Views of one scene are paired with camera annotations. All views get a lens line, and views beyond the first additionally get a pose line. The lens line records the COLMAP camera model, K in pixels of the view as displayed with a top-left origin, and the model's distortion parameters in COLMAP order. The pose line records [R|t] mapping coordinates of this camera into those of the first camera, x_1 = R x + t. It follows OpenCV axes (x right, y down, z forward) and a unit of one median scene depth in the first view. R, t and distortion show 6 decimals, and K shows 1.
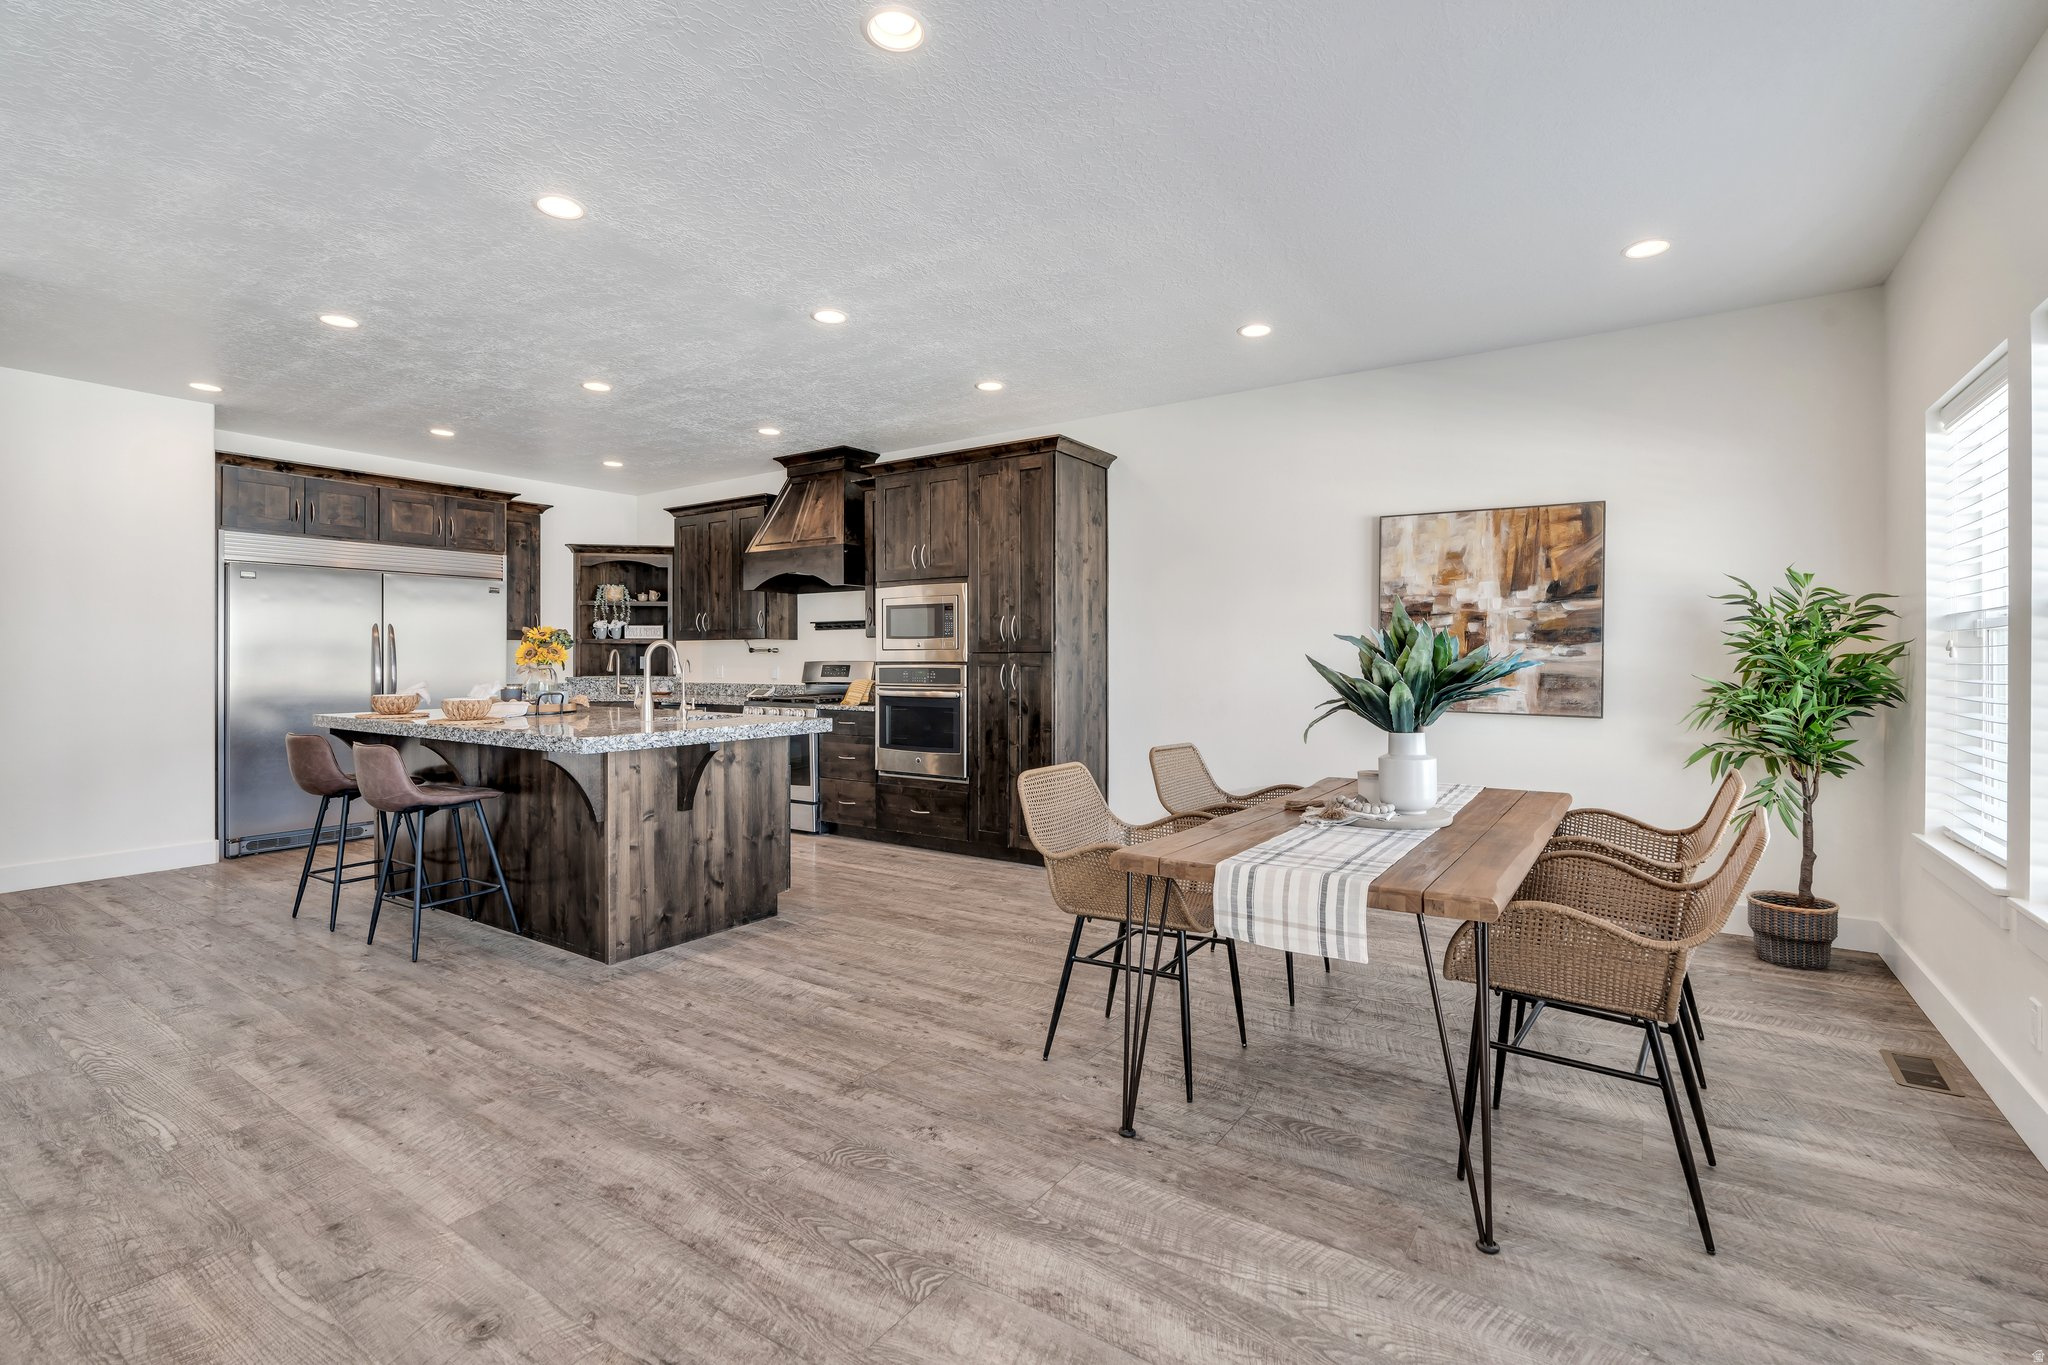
lens RADIAL K [[927.4, 0, 1025.7], [0, 927.4, 655.5], [0, 0, 1]] dist [-0.002193, 0.000586]
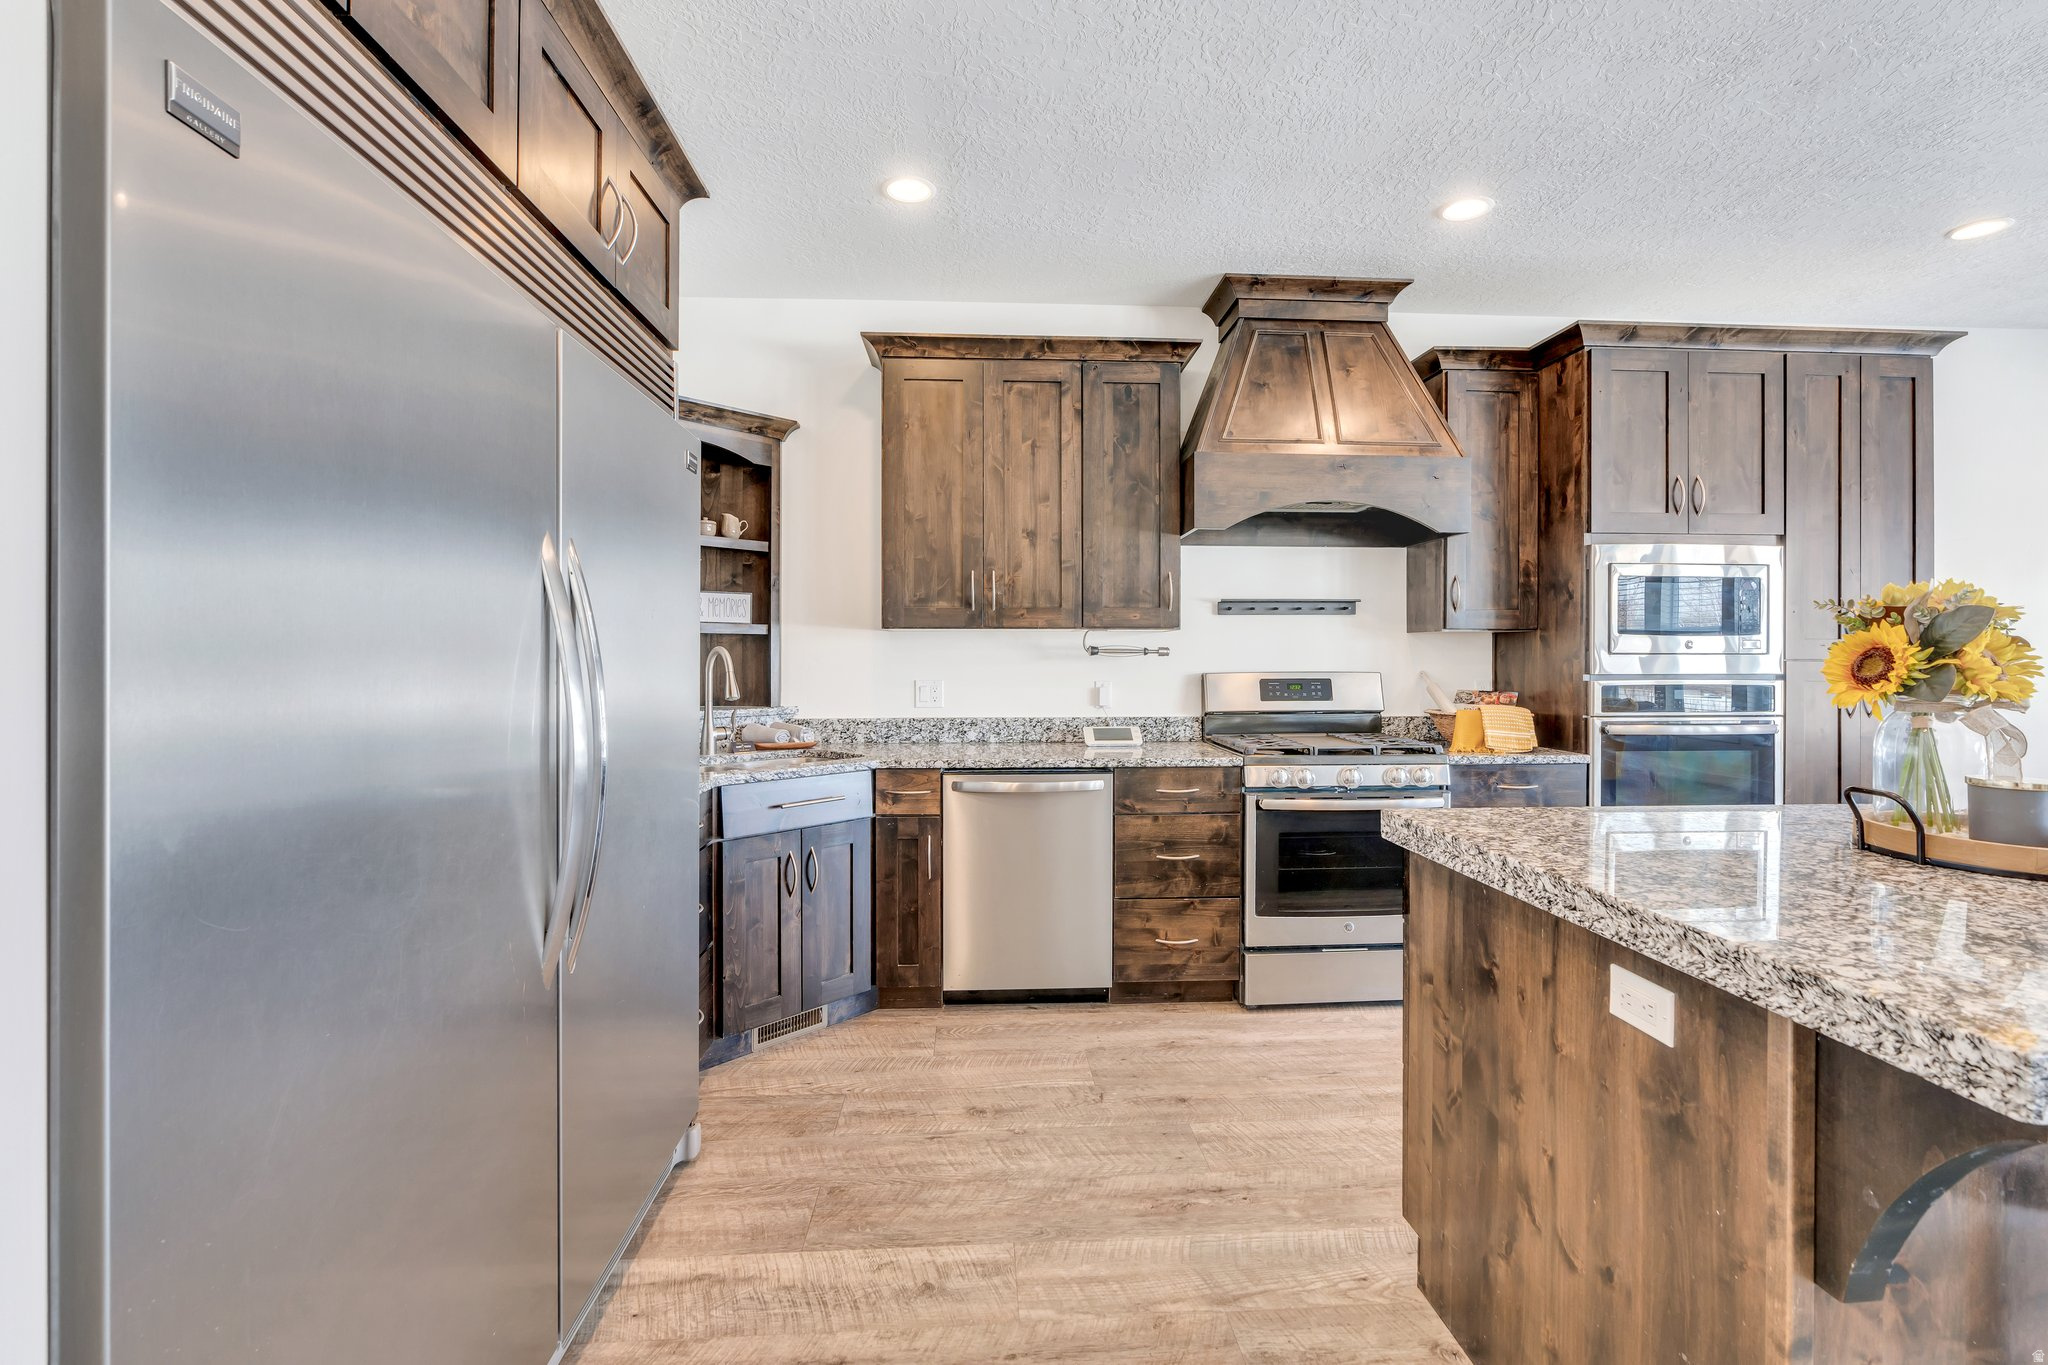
lens RADIAL K [[927.4, 0, 1025.7], [0, 927.4, 655.5], [0, 0, 1]] dist [-0.002193, 0.000586]
pose [[0.782925, -0.000080, 0.622116, -0.848952], [-0.003177, 0.999986, 0.004127, -0.006862], [-0.622108, -0.005207, 0.782914, 0.843822]]
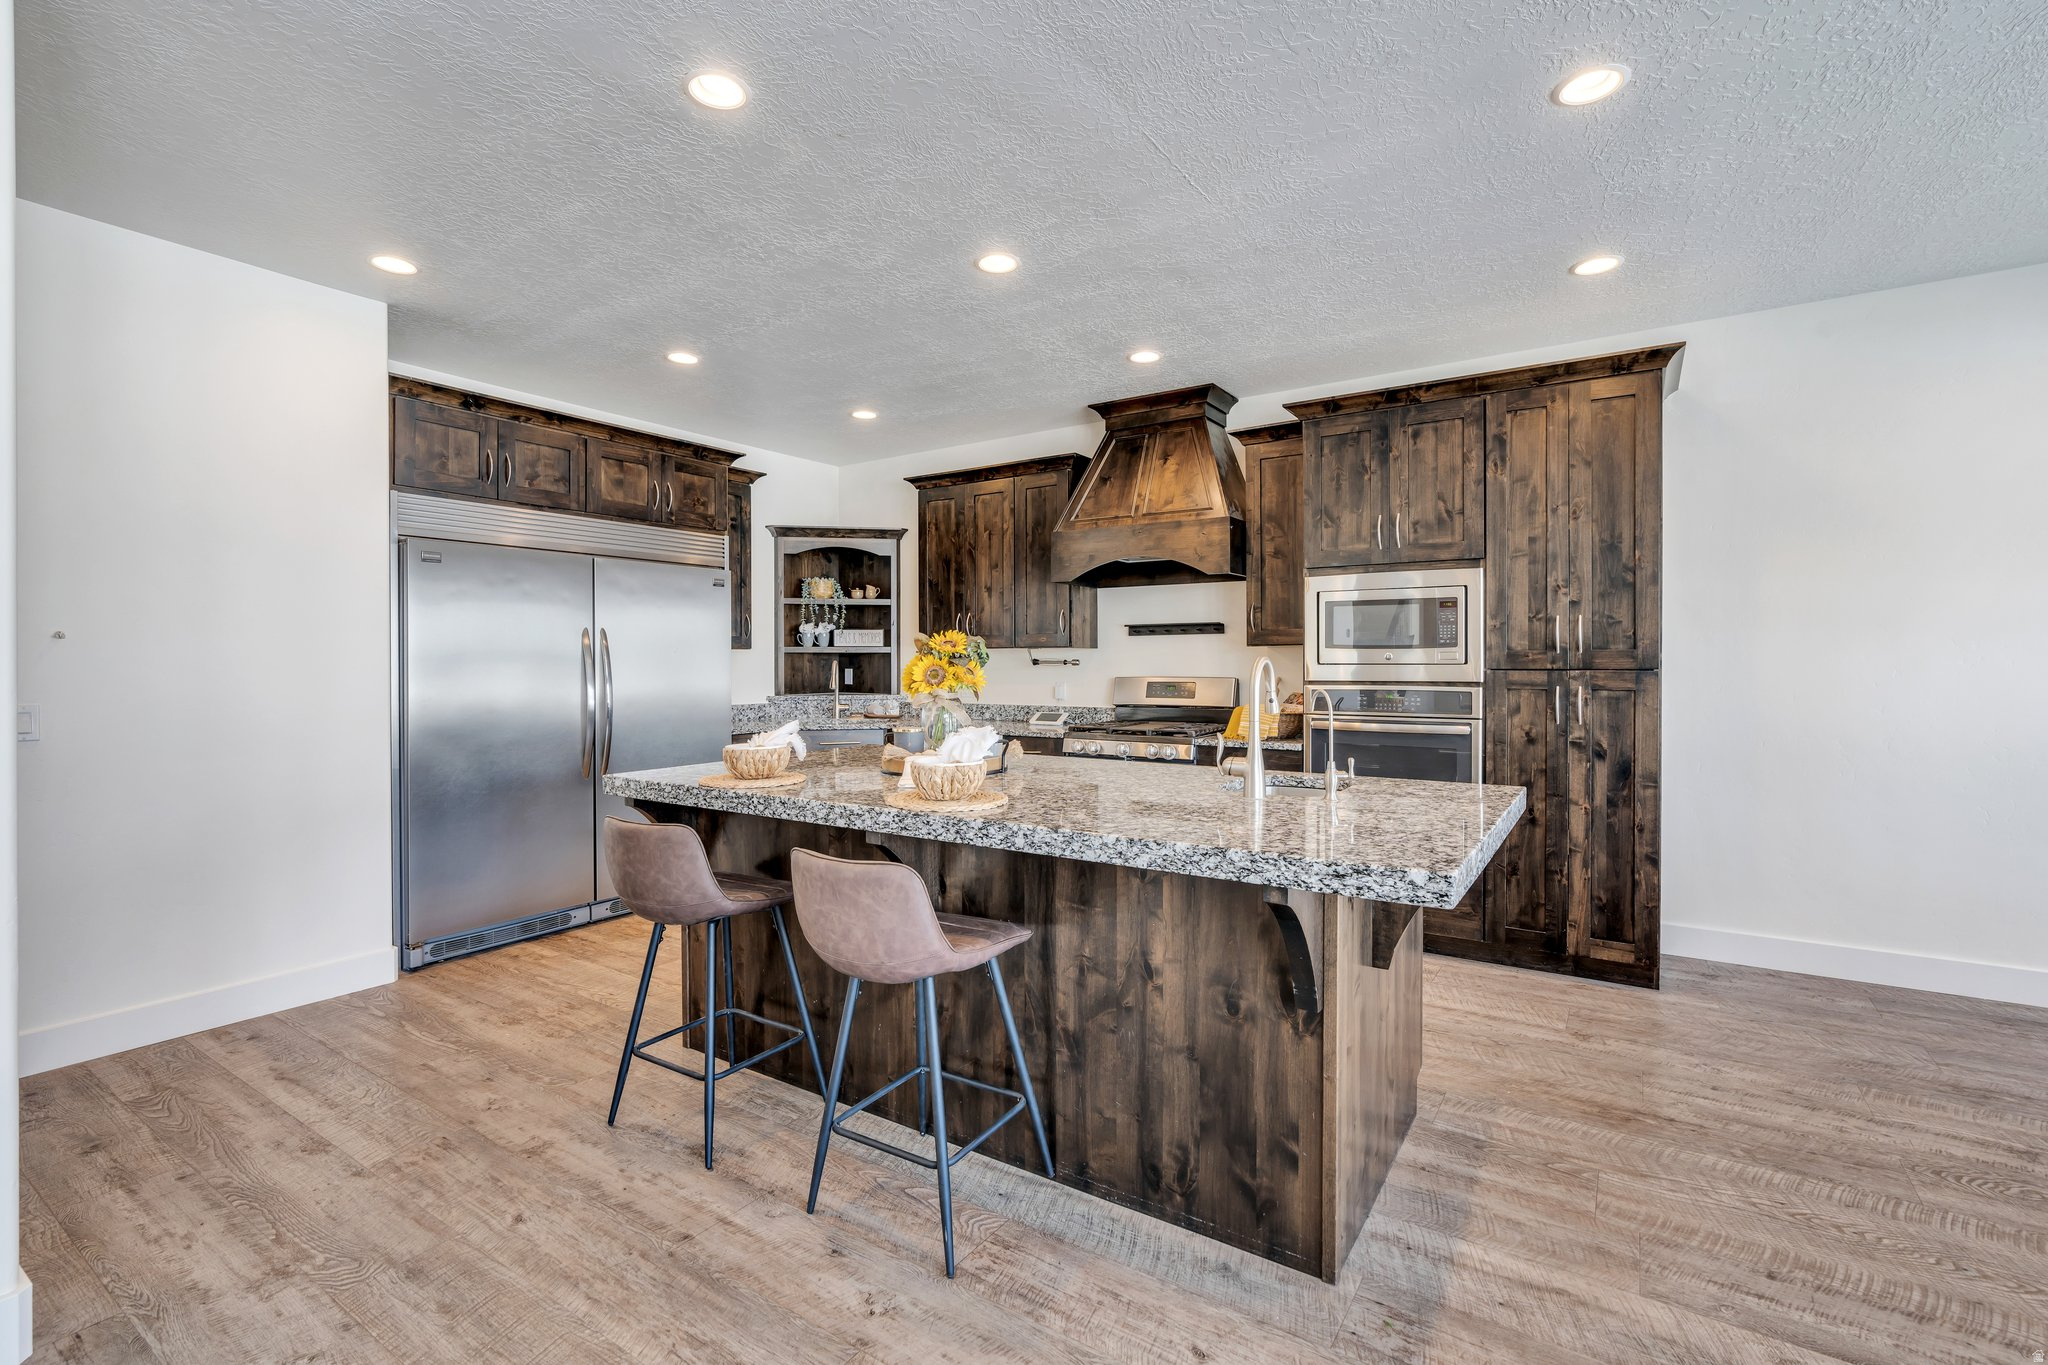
lens RADIAL K [[919.7, 0, 1022.7], [0, 919.7, 664.5], [0, 0, 1]] dist [-0.006280, 0.000516]
pose [[0.999970, -0.001616, 0.007521, -0.417331], [0.001565, 0.999976, 0.006819, -0.011841], [-0.007532, -0.006807, 0.999948, 0.325556]]
